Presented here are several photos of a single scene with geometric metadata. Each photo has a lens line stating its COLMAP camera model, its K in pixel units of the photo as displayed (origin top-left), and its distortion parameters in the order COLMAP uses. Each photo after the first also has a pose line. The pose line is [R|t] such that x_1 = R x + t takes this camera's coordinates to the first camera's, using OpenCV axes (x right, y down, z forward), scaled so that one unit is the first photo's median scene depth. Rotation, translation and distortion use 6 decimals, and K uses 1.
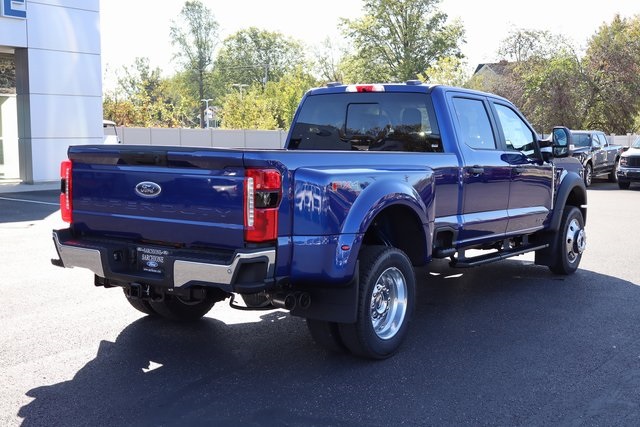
lens RADIAL K [[837.3, 0, 317.7], [0, 837.3, 214.4], [0, 0, 1]] dist [0.007039, 0.000000]
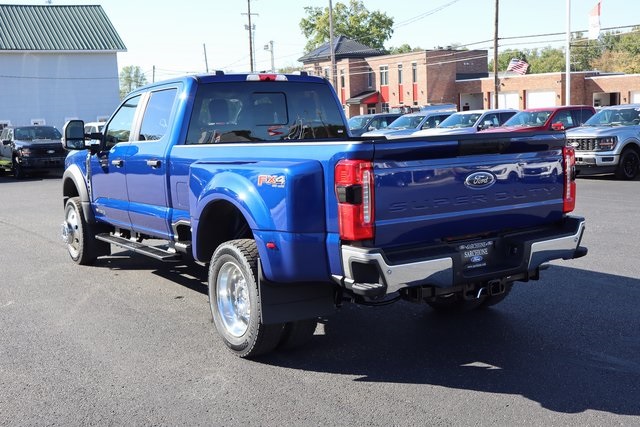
lens RADIAL K [[768.7, 0, 322.4], [0, 768.7, 214.4], [0, 0, 1]] dist [0.001969, 0.000000]
pose [[0.369390, -0.135393, 0.919358, -0.750986], [0.122347, 0.987803, 0.096315, -0.068045], [-0.921185, 0.076903, 0.381449, 0.587481]]
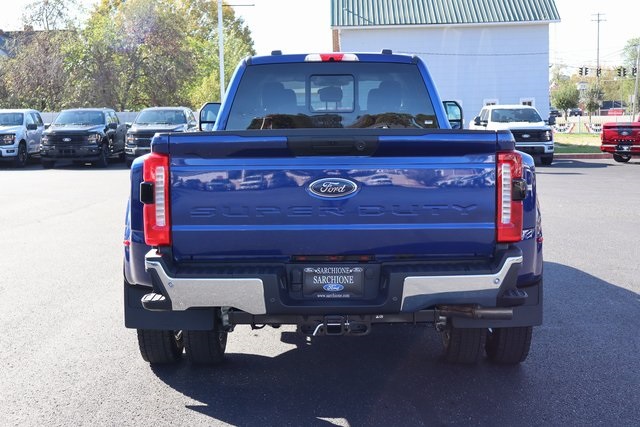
lens RADIAL K [[908.4, 0, 321.6], [0, 908.4, 214.4], [0, 0, 1]] dist [-0.013076, 0.000000]
pose [[0.822857, -0.081985, 0.562304, -0.468878], [0.072557, 0.996596, 0.039128, -0.027402], [-0.563598, 0.008603, 0.826004, 0.237214]]
